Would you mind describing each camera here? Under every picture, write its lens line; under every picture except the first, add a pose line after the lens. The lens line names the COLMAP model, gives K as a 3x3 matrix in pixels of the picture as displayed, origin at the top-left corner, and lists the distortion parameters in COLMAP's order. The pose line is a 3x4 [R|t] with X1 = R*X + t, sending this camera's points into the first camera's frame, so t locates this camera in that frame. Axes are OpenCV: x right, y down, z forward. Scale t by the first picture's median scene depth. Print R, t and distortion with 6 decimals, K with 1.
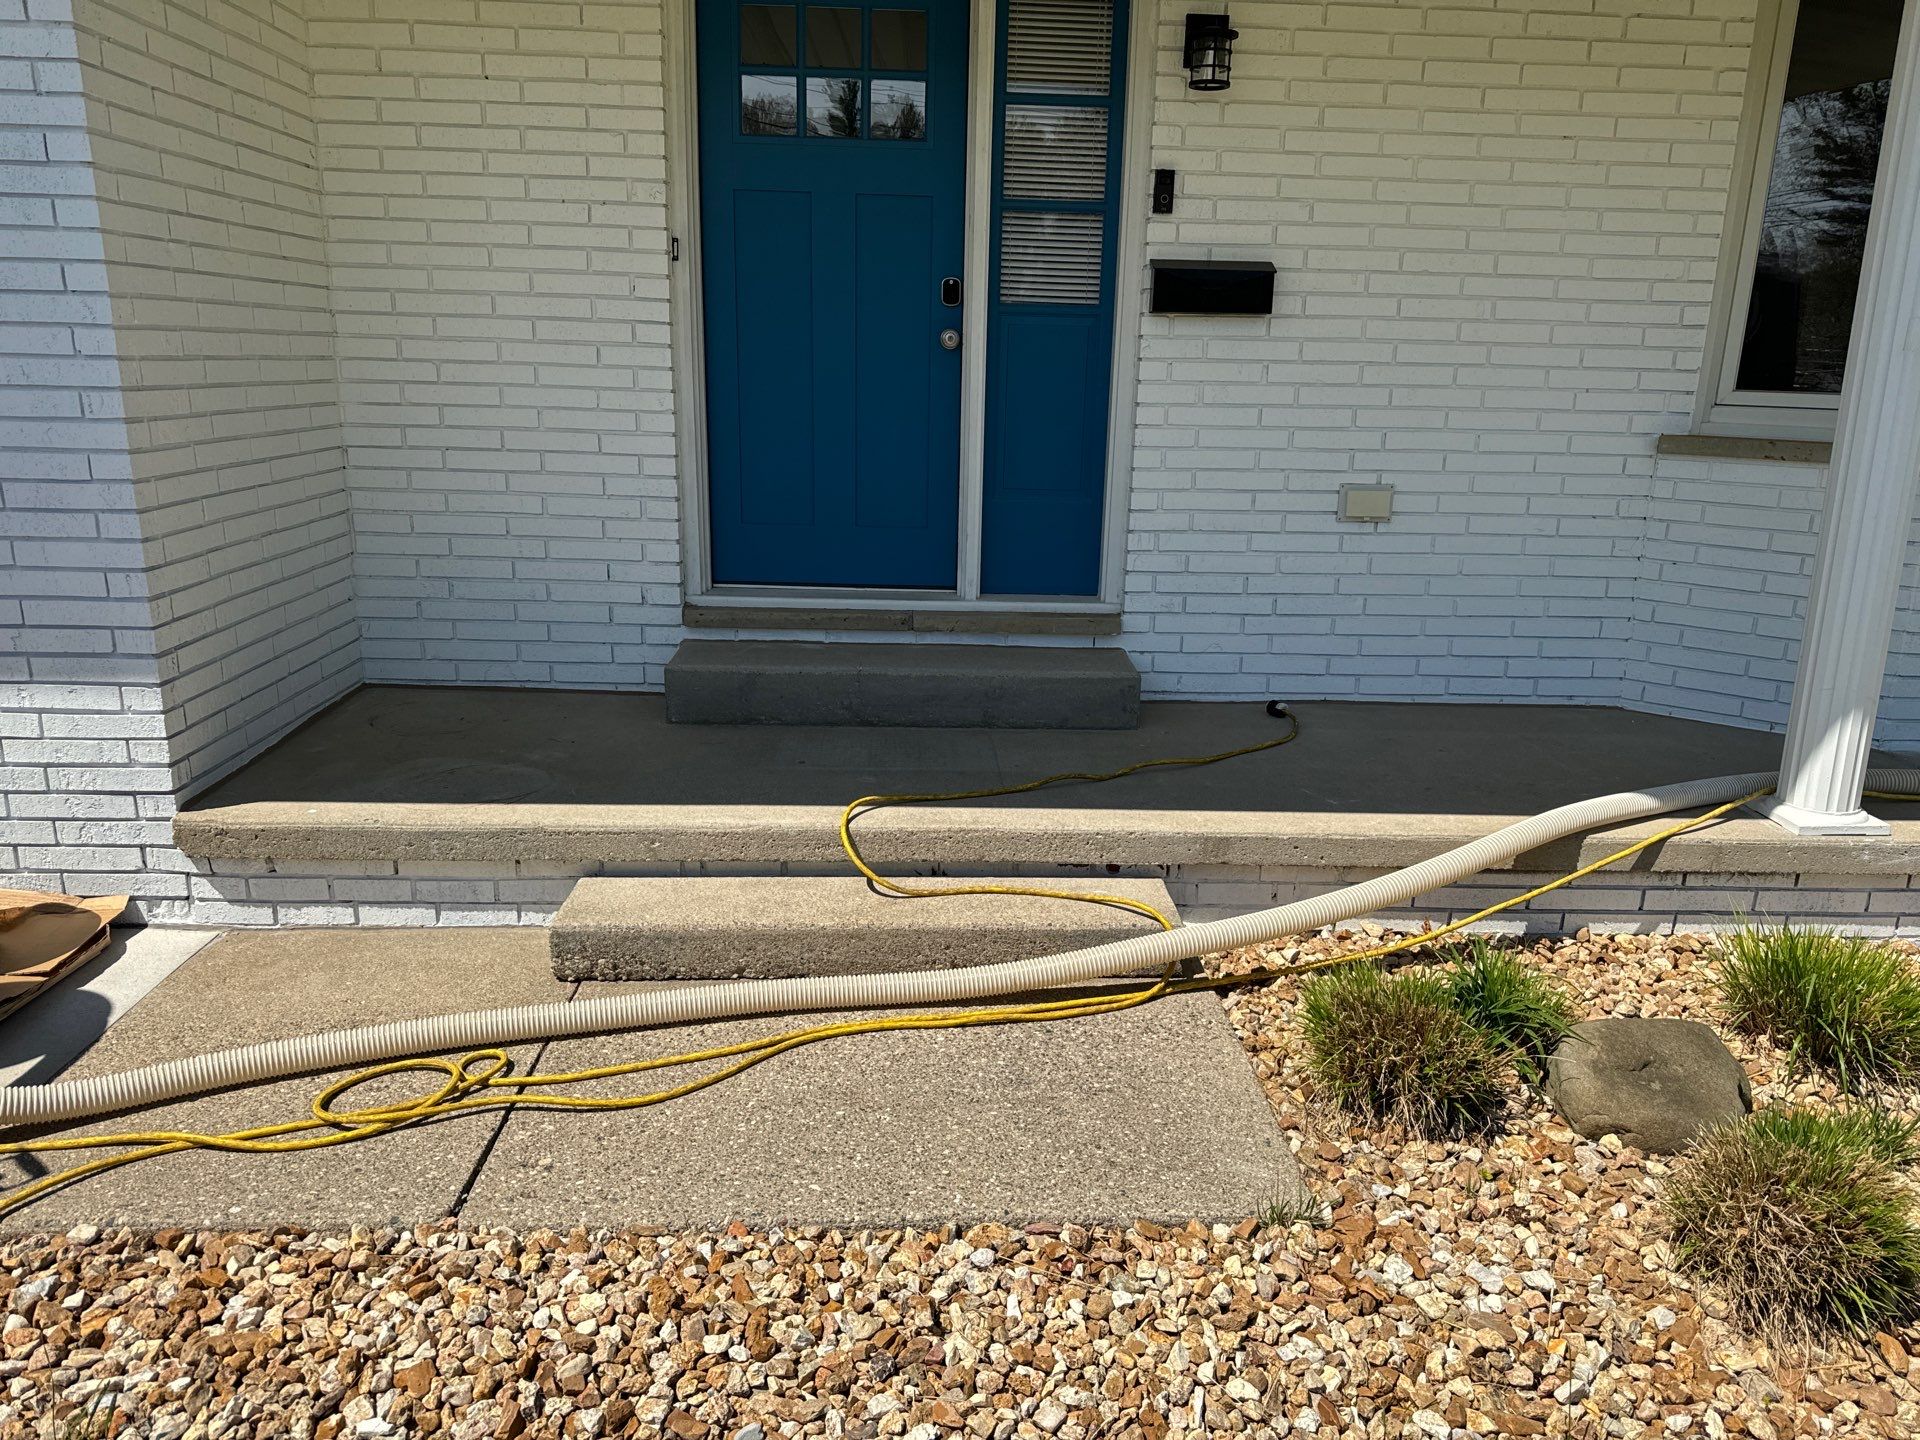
lens RADIAL K [[1350.2, 0, 967.1], [0, 1350.2, 710.0], [0, 0, 1]] dist [0.185306, -0.399983]
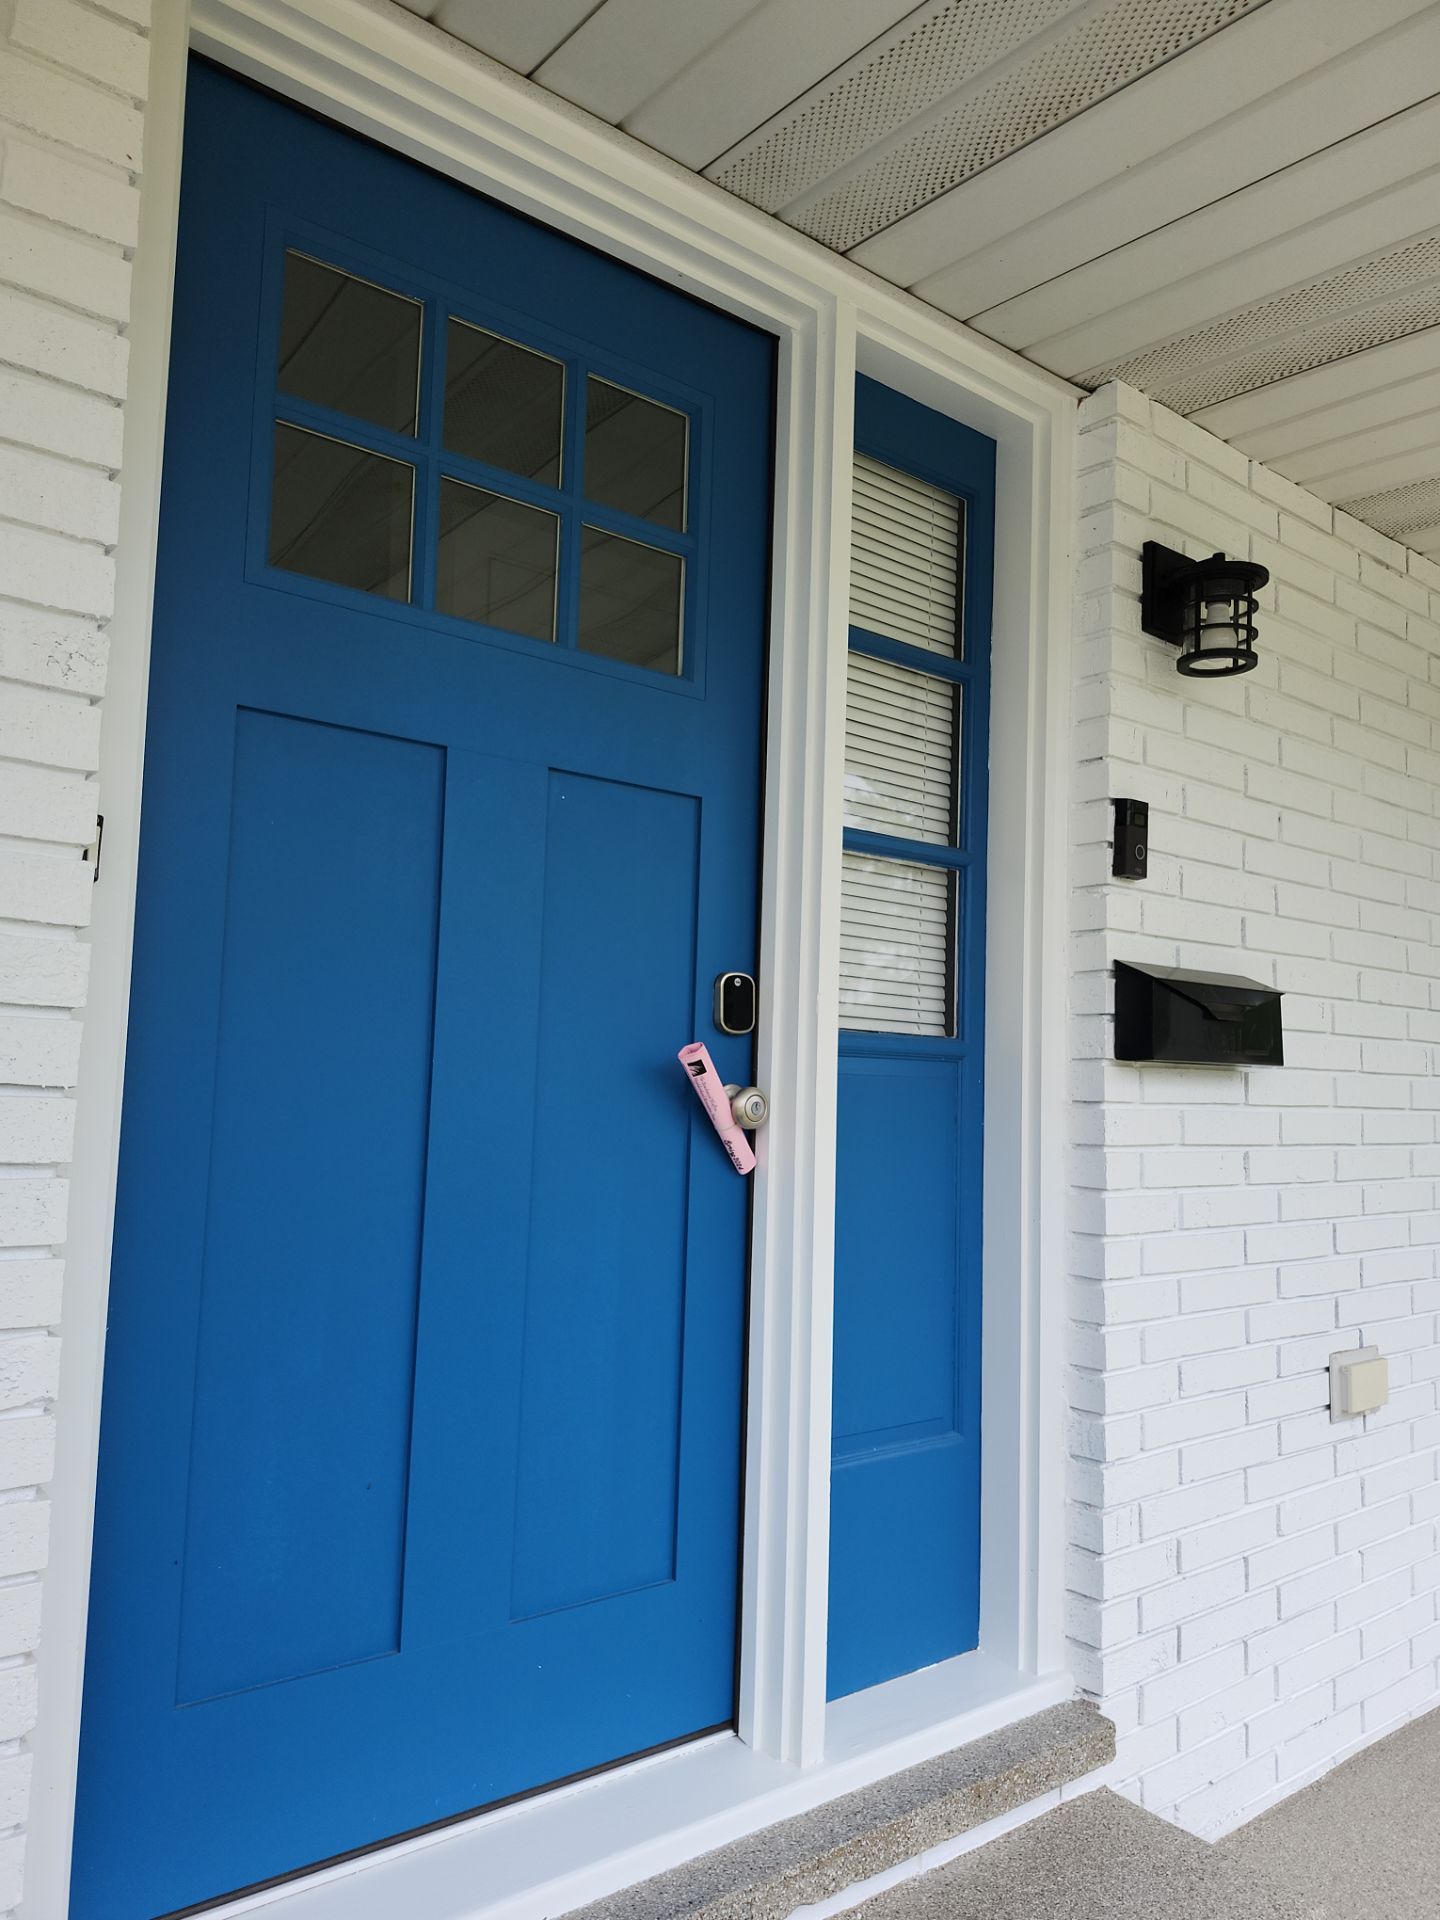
lens RADIAL K [[1355.1, 0, 739.4], [0, 1355.1, 962.0], [0, 0, 1]] dist [0.060281, -0.072685]
pose [[0.799060, 0.047775, 0.599351, -0.271060], [0.137782, 0.955761, -0.259878, -0.210635], [-0.585252, 0.290238, 0.757128, 0.684867]]
